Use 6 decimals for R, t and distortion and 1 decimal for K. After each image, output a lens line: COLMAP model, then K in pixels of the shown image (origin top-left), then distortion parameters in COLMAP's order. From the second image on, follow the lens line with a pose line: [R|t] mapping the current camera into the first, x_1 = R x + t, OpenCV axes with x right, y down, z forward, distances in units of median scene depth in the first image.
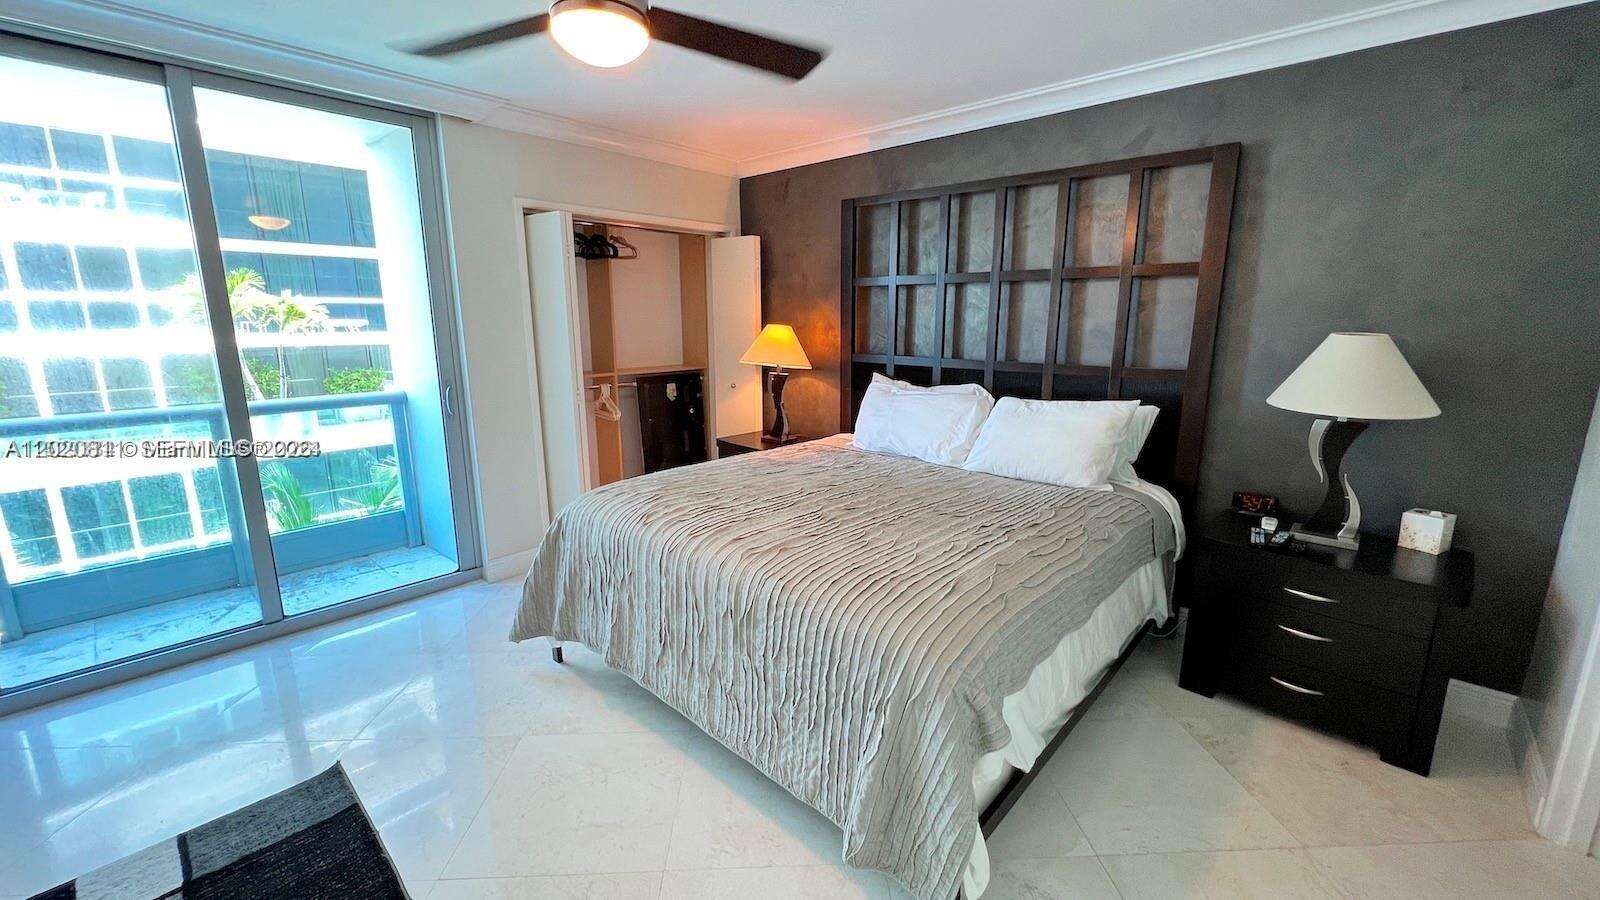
lens RADIAL K [[637.7, 0, 790.9], [0, 637.7, 449.2], [0, 0, 1]] dist [0.001805, 0.000326]
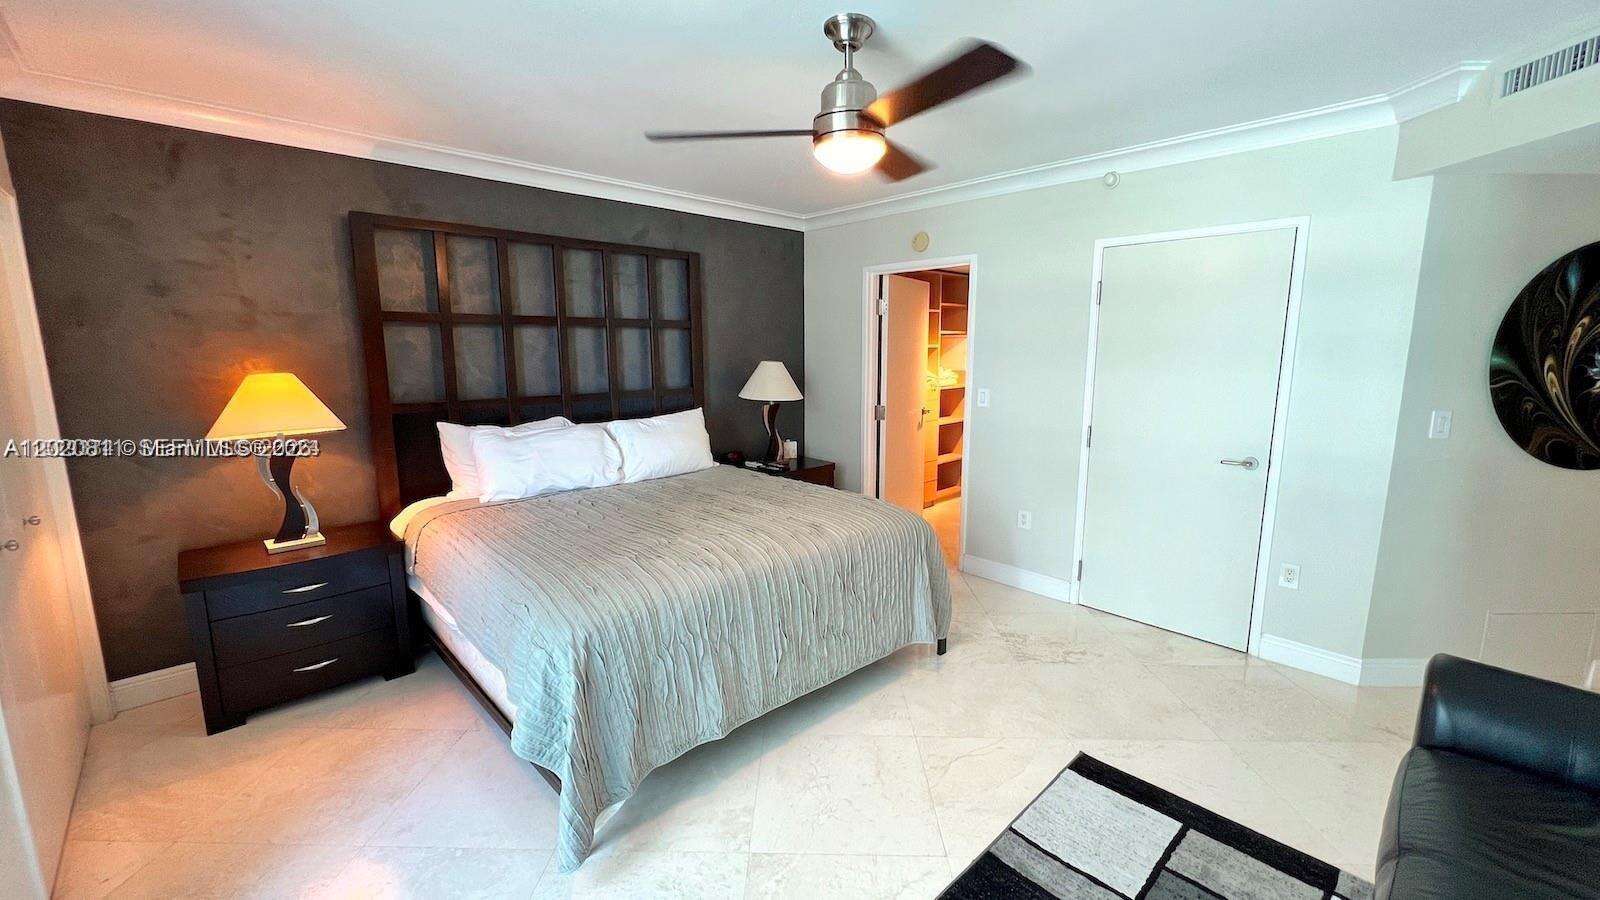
lens RADIAL K [[637.7, 0, 791.4], [0, 637.7, 447.1], [0, 0, 1]] dist [0.001805, 0.000326]
pose [[0.069377, -0.166563, 0.983587, -0.950594], [0.203683, 0.967558, 0.149482, -0.161018], [-0.976576, 0.189969, 0.101053, 0.610172]]
